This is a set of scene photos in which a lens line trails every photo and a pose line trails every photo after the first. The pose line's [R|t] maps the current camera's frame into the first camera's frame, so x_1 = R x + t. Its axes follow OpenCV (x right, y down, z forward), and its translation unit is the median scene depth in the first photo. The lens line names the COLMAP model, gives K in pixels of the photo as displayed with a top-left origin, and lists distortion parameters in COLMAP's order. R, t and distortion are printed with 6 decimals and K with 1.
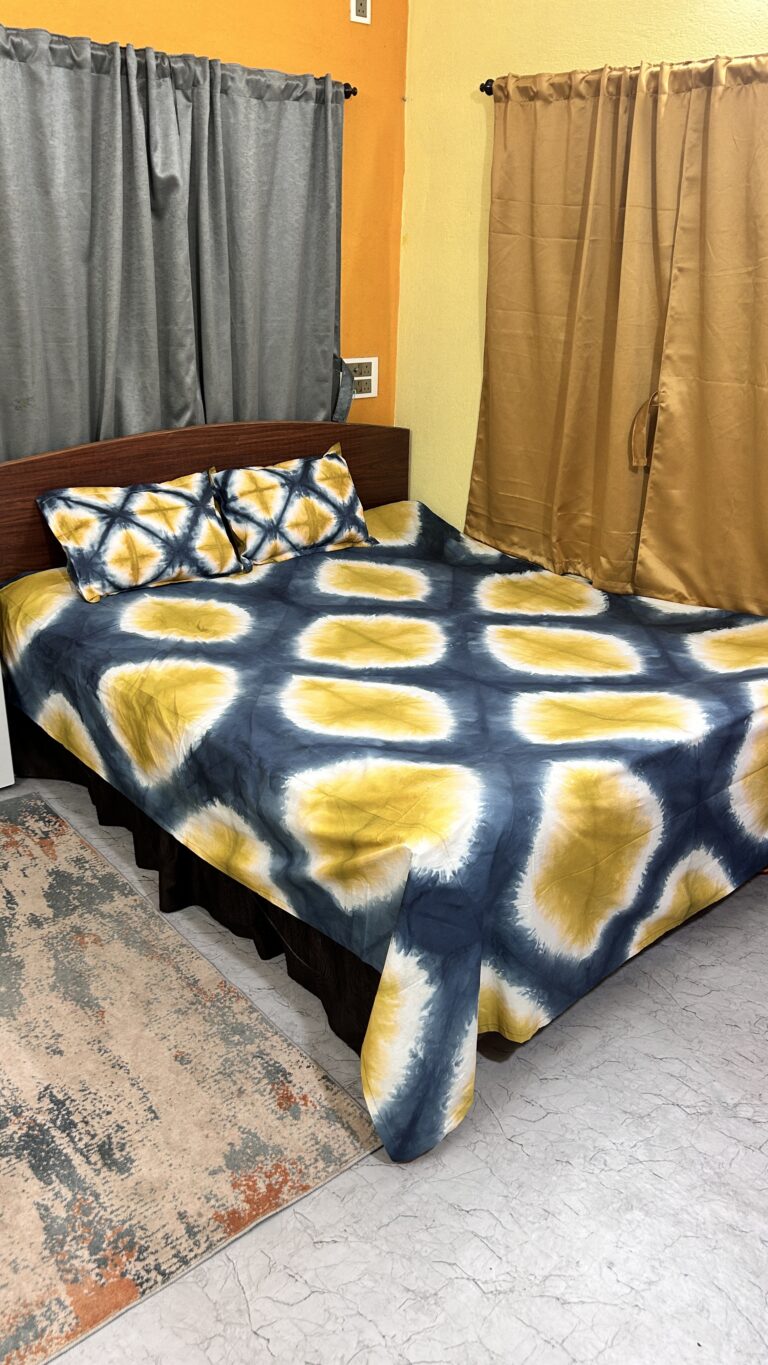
lens RADIAL K [[1032.0, 0, 379.9], [0, 1032.0, 695.4], [0, 0, 1]] dist [0.047632, -0.053206]
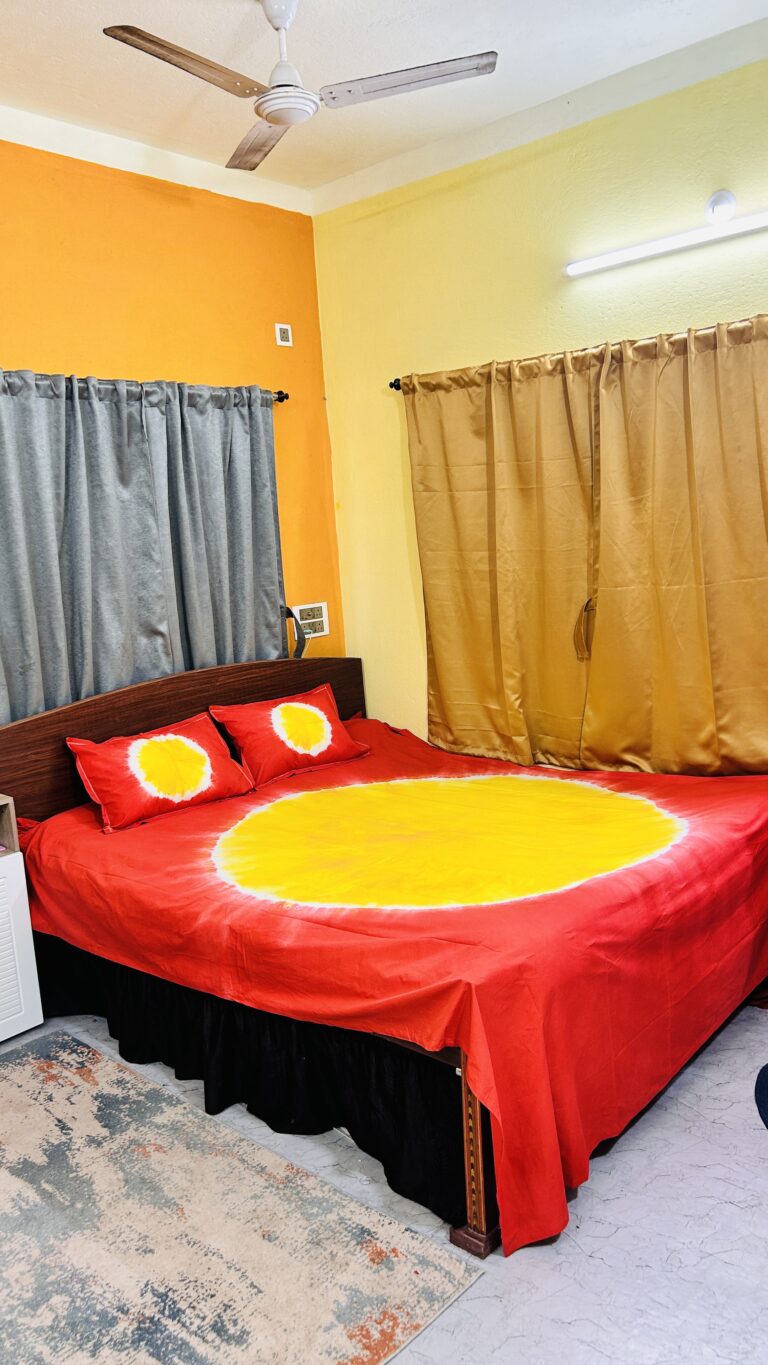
lens RADIAL K [[1032.0, 0, 388.7], [0, 1032.0, 696.0], [0, 0, 1]] dist [0.047632, -0.053206]
pose [[0.987789, -0.113912, 0.106289, -0.107880], [0.135582, 0.964586, -0.226253, 0.068894], [-0.076752, 0.237902, 0.968252, -0.139463]]
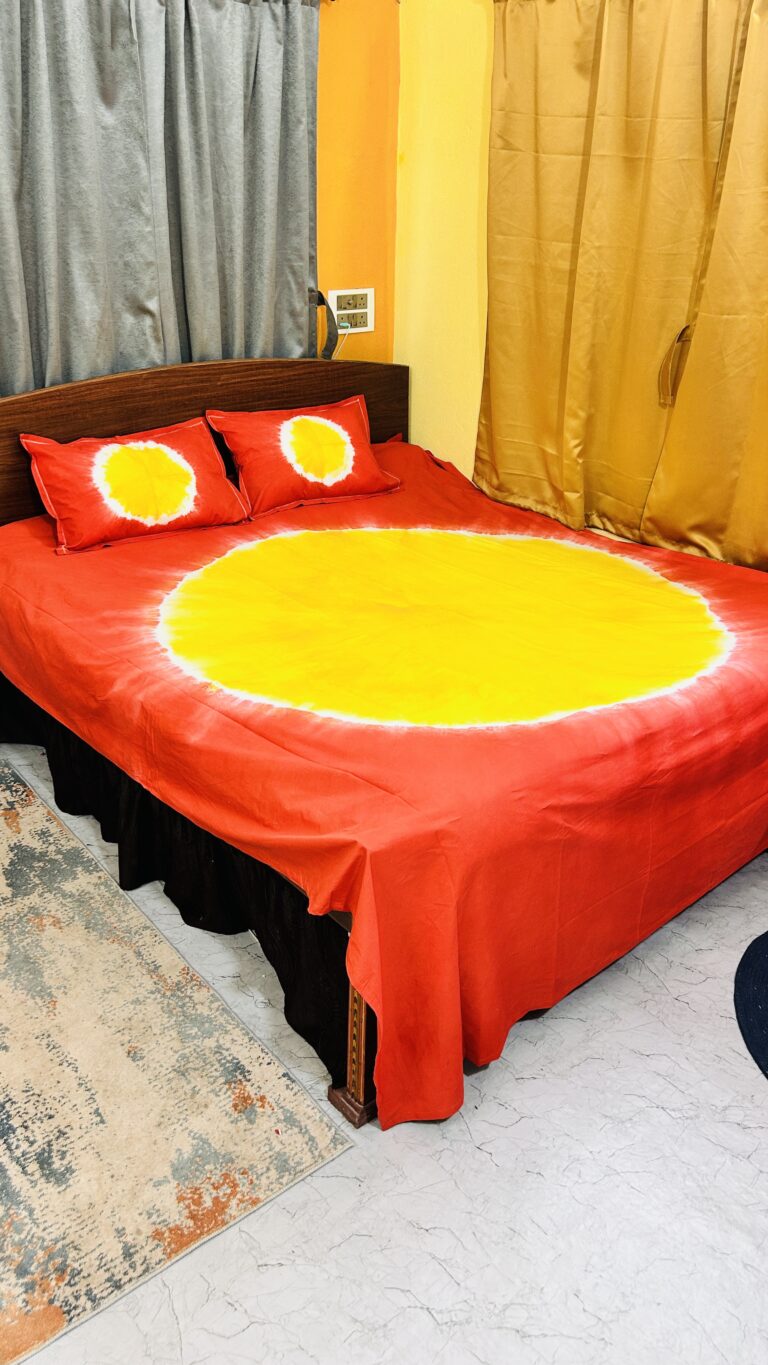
lens RADIAL K [[1032.0, 0, 394.1], [0, 1032.0, 693.3], [0, 0, 1]] dist [0.047632, -0.053206]
pose [[0.999844, -0.000442, -0.017669, 0.053989], [0.001481, 0.998267, 0.058820, -0.028264], [0.017613, -0.058837, 0.998112, 0.075022]]
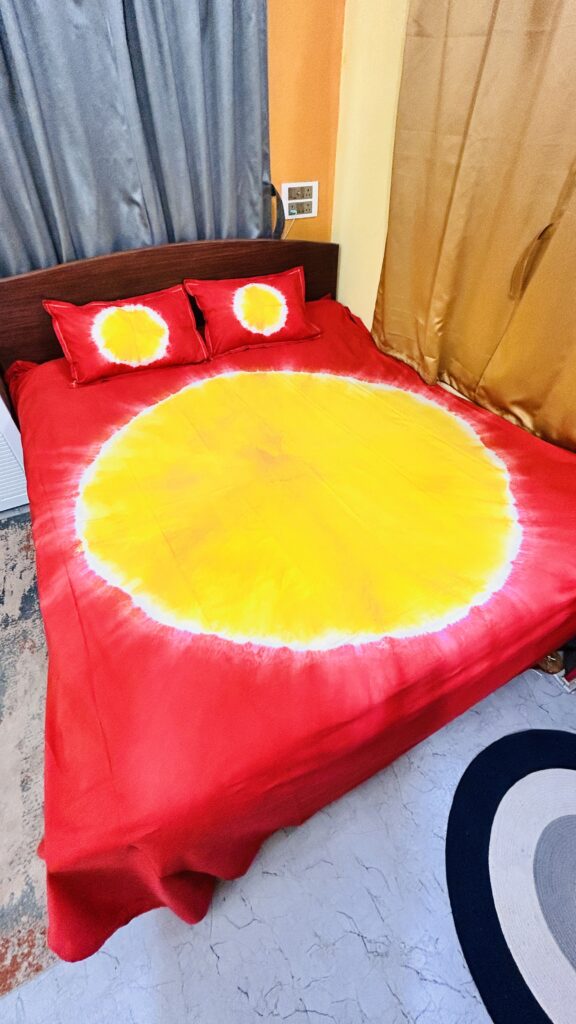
lens RADIAL K [[412.4, 0, 292.3], [0, 412.4, 511.0], [0, 0, 1]] dist [-0.002634, 0.000477]
pose [[0.973075, 0.139956, -0.183134, 0.195092], [-0.065094, 0.929065, 0.364143, -0.206978], [0.221107, -0.342418, 0.913160, 0.614879]]
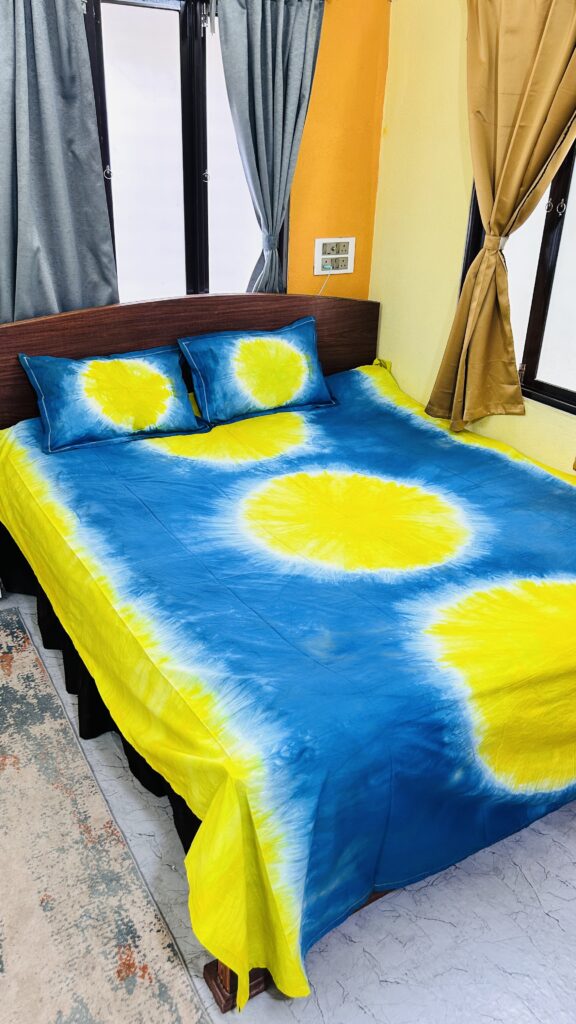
lens RADIAL K [[774.2, 0, 285.6], [0, 774.2, 521.0], [0, 0, 1]] dist [0.047632, -0.053206]
pose [[0.984772, 0.078660, -0.155036, 0.129657], [-0.071839, 0.996206, 0.049124, -0.089911], [0.158312, -0.037239, 0.986687, 0.229762]]
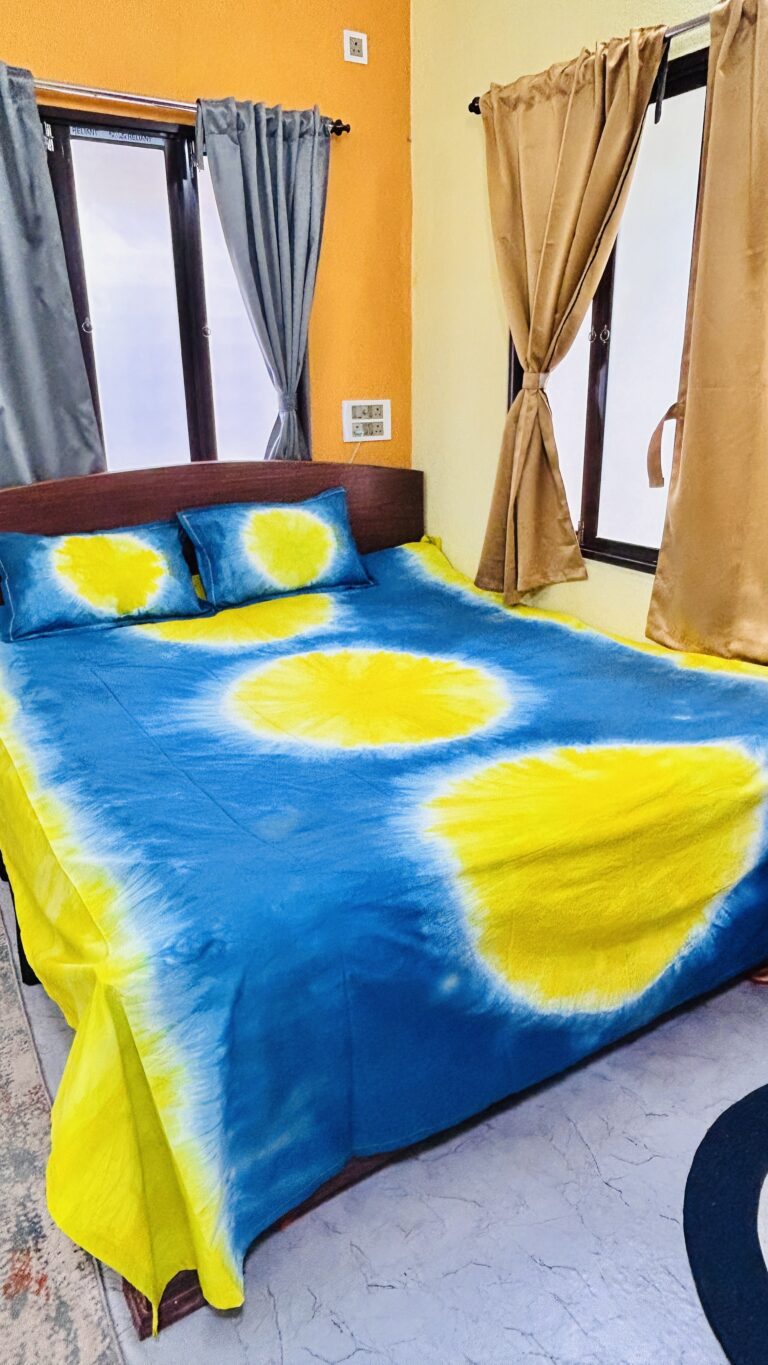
lens RADIAL K [[866.3, 0, 395.9], [0, 866.3, 684.8], [0, 0, 1]] dist [-0.014591, 0.013298]
pose [[0.986259, 0.017860, -0.164237, 0.233967], [-0.028215, 0.997743, -0.060931, -0.009717], [0.162778, 0.064728, 0.984537, 0.340848]]
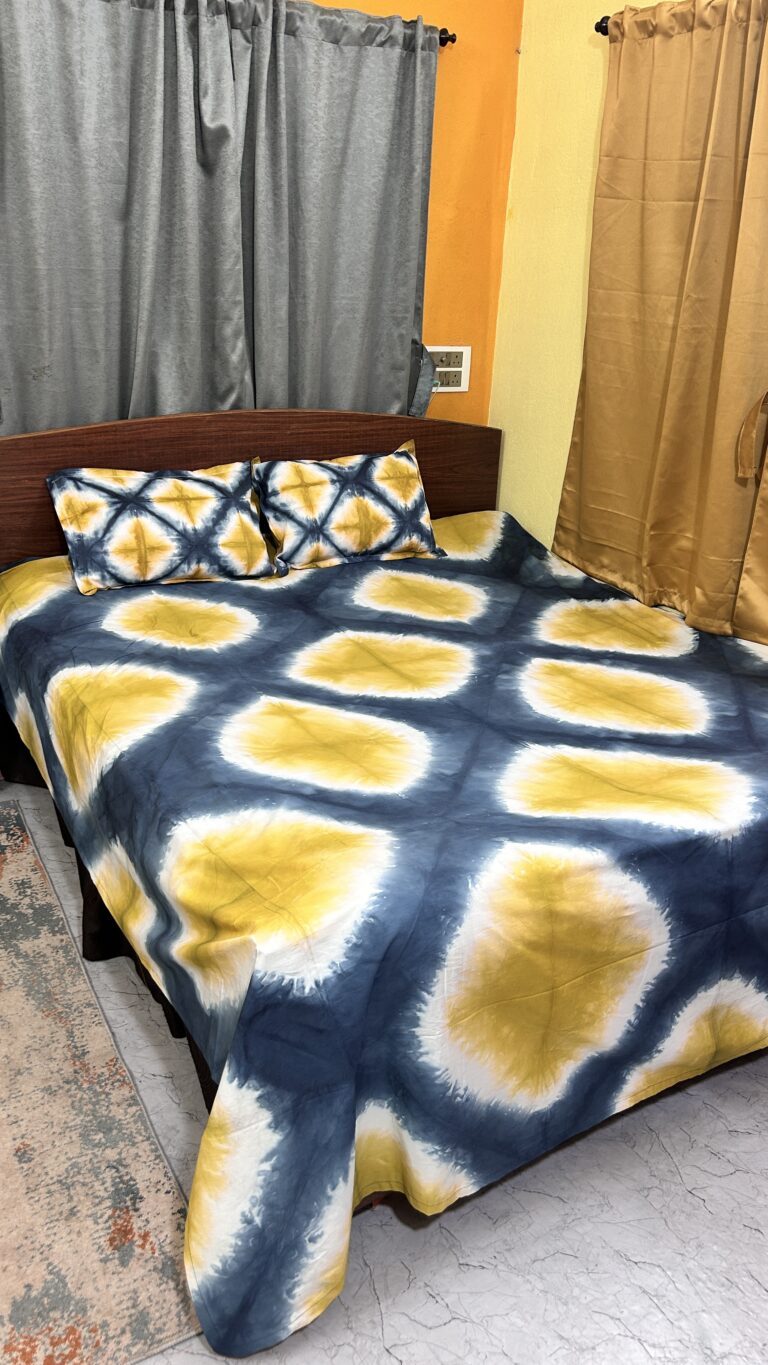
lens RADIAL K [[1032.0, 0, 377.5], [0, 1032.0, 691.2], [0, 0, 1]] dist [0.047632, -0.053206]
pose [[0.979408, 0.089944, -0.180748, 0.172509], [-0.094780, 0.995330, -0.018283, -0.018455], [0.178260, 0.035038, 0.983359, 0.211874]]
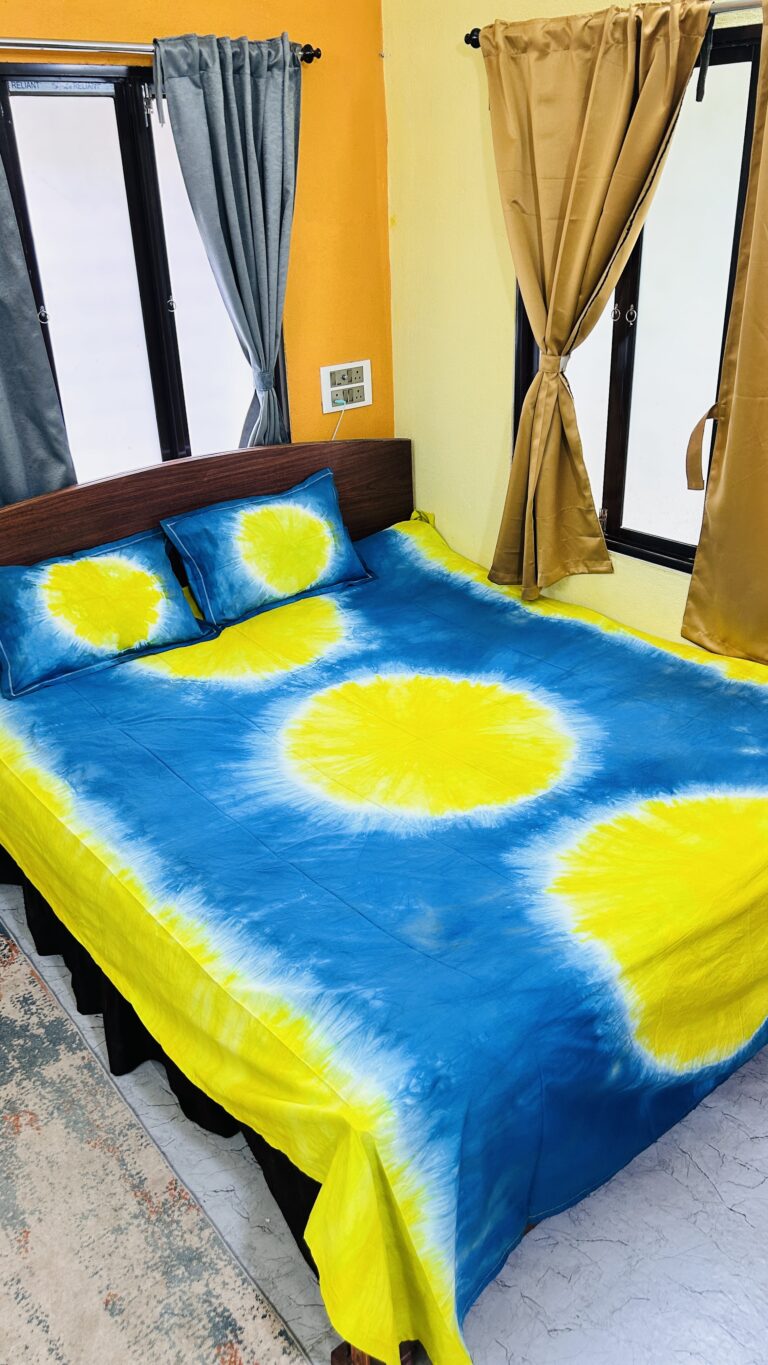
lens RADIAL K [[1032.0, 0, 384.8], [0, 1032.0, 691.8], [0, 0, 1]] dist [0.047632, -0.053206]
pose [[0.997474, -0.039451, -0.059066, 0.083944], [0.042941, 0.997332, 0.059034, -0.160343], [0.056579, -0.061422, 0.996507, 0.188115]]
